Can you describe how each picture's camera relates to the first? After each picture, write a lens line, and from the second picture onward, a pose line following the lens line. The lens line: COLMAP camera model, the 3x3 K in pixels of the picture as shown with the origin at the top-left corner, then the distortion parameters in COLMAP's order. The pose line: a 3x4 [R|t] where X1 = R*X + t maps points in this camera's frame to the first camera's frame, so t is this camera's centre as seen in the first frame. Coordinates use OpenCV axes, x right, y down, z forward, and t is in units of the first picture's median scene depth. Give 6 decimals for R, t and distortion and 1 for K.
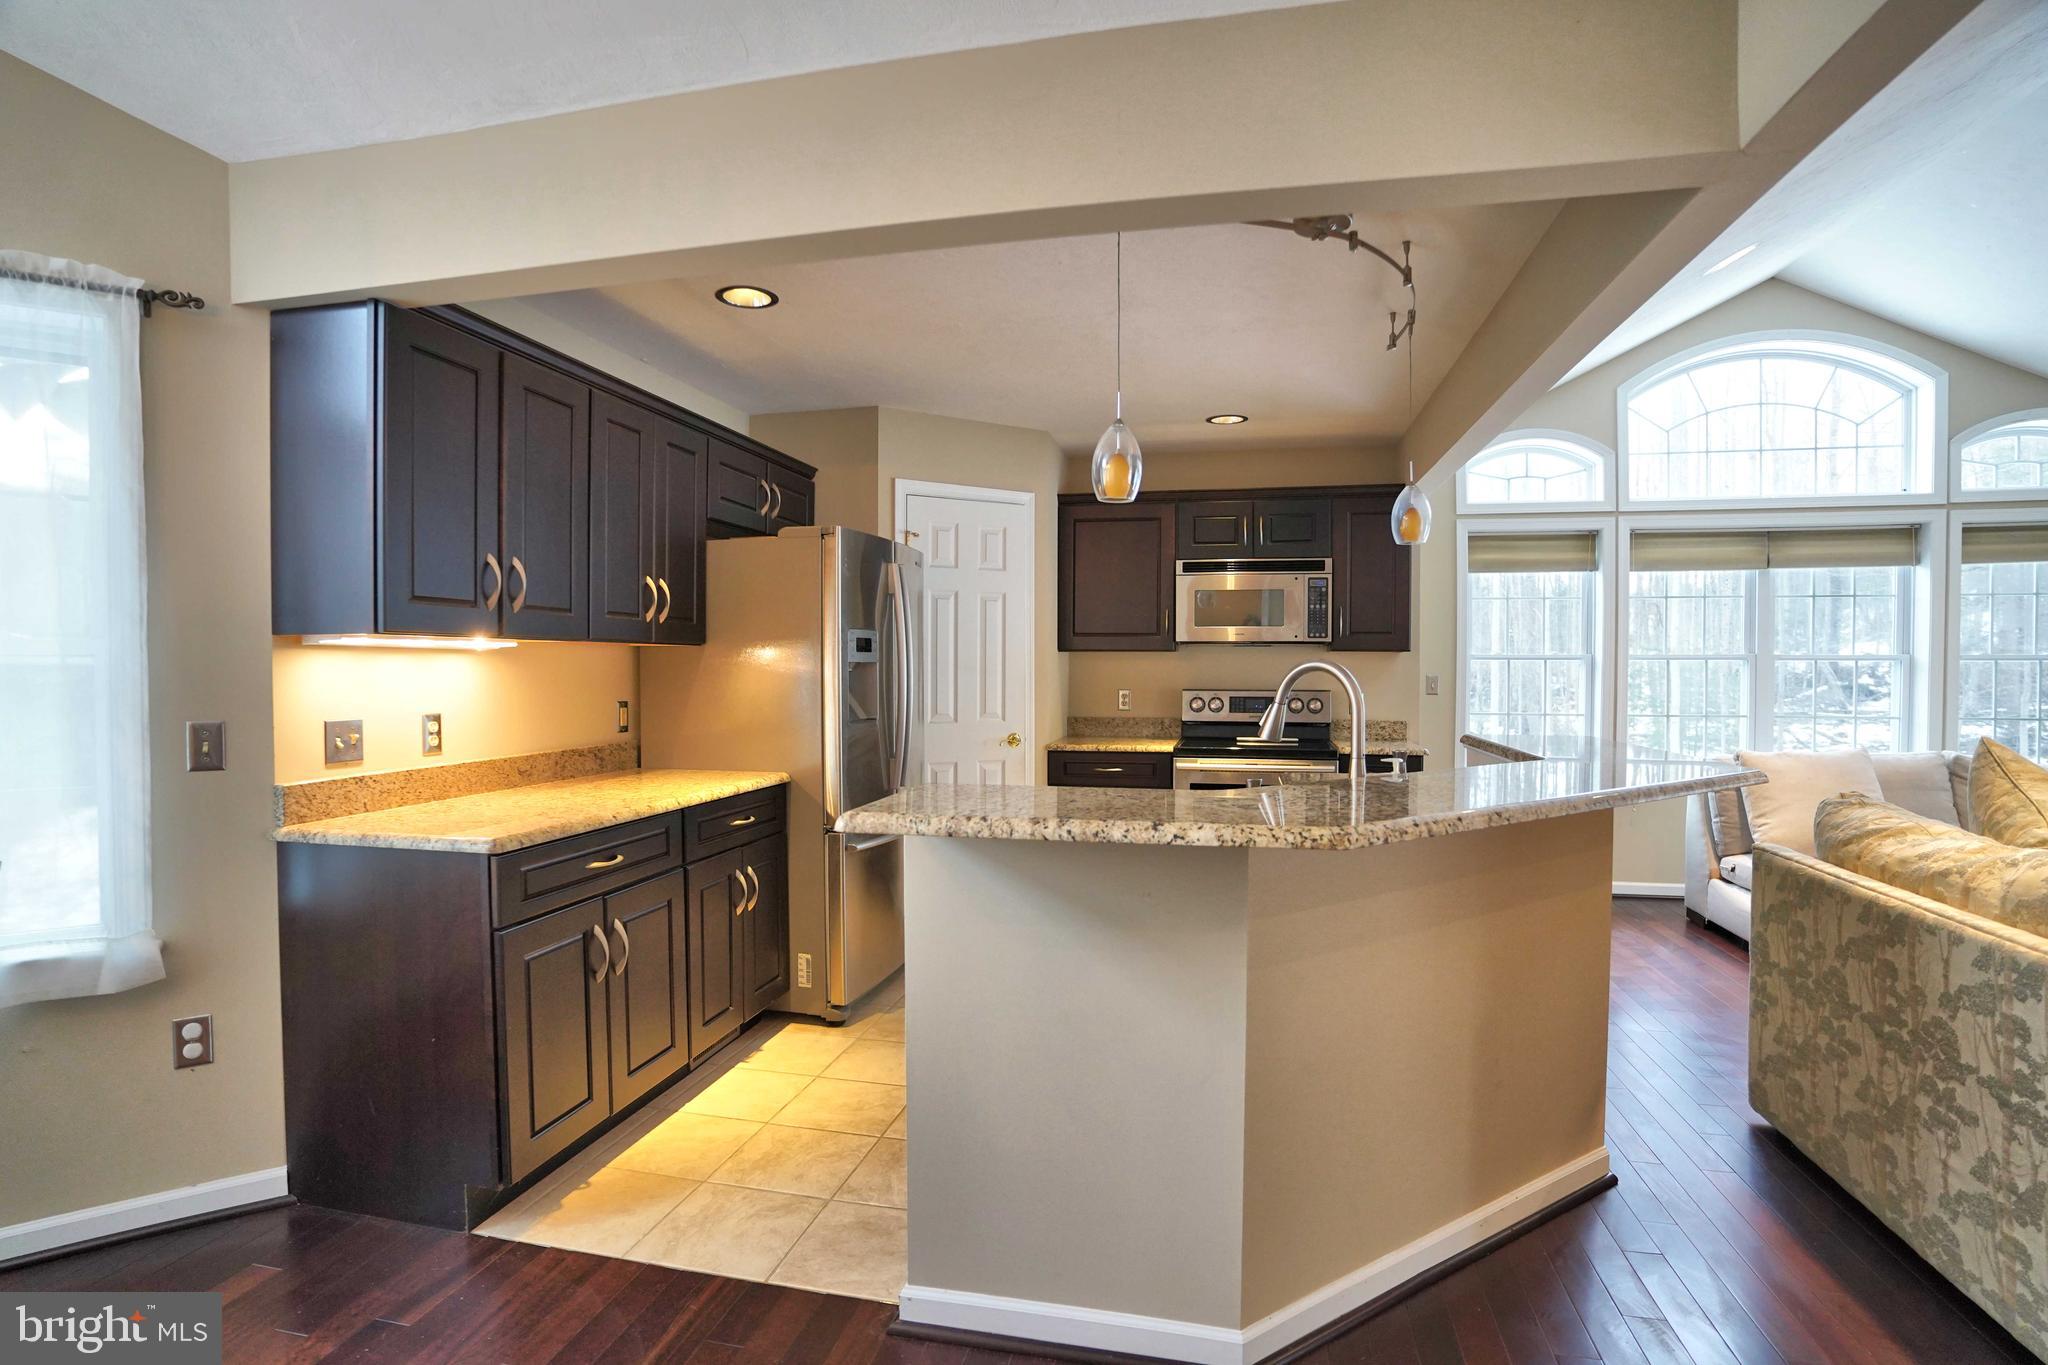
lens RADIAL K [[1007.4, 0, 1018.9], [0, 1007.4, 685.3], [0, 0, 1]] dist [-0.076391, 0.031400]
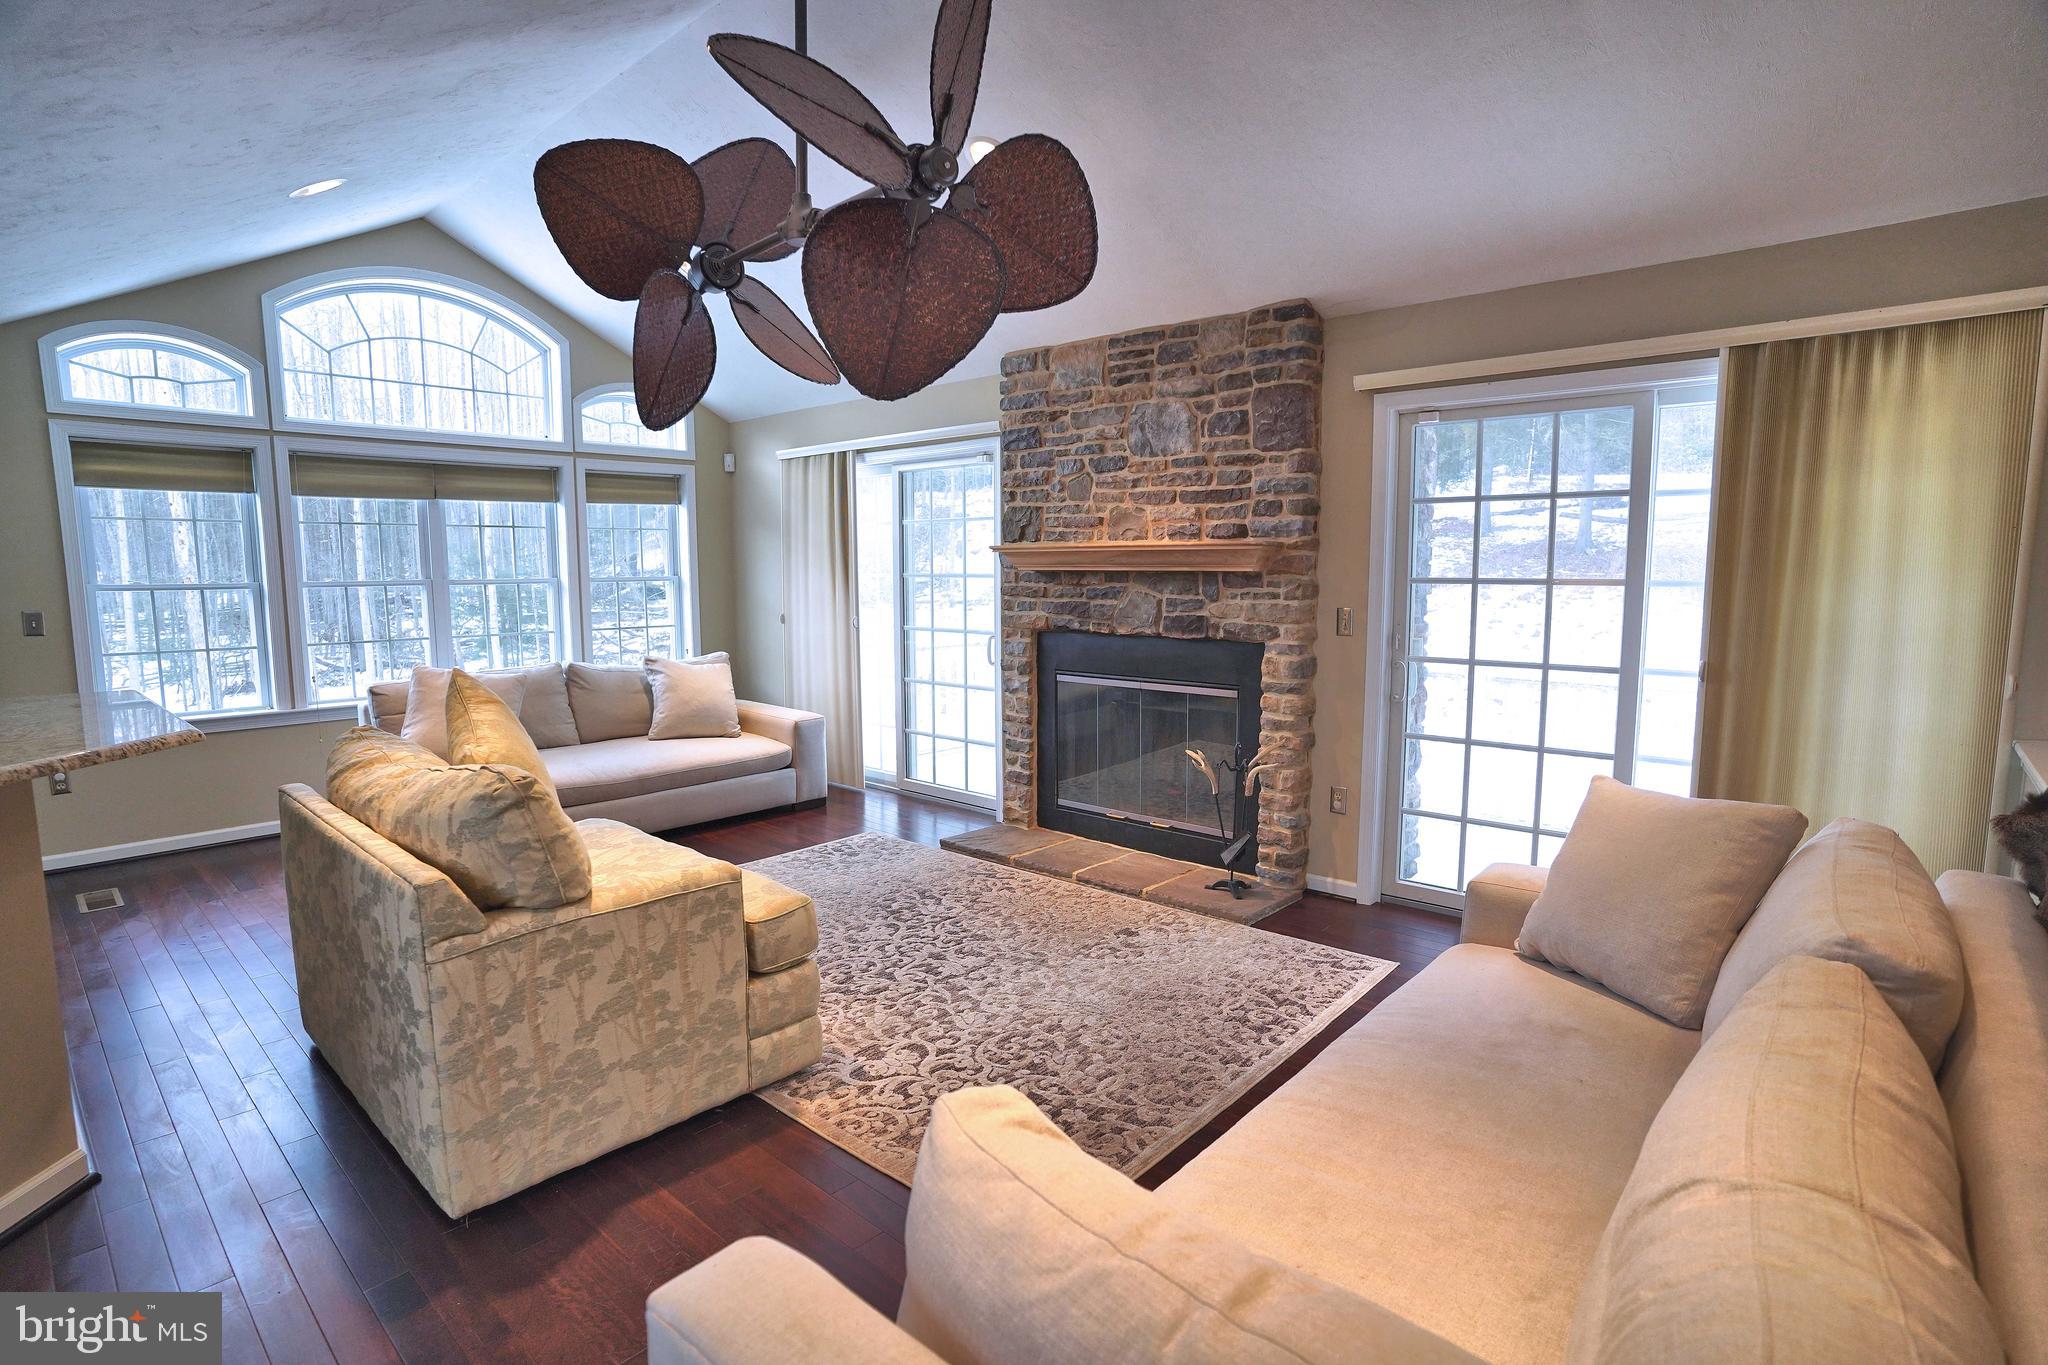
lens RADIAL K [[1007.4, 0, 1026.1], [0, 1007.4, 683.1], [0, 0, 1]] dist [-0.076391, 0.031400]
pose [[0.488718, -0.102392, 0.866413, 0.172711], [0.021032, 0.994183, 0.105628, -0.025034], [-0.872188, -0.033400, 0.488029, -0.127571]]
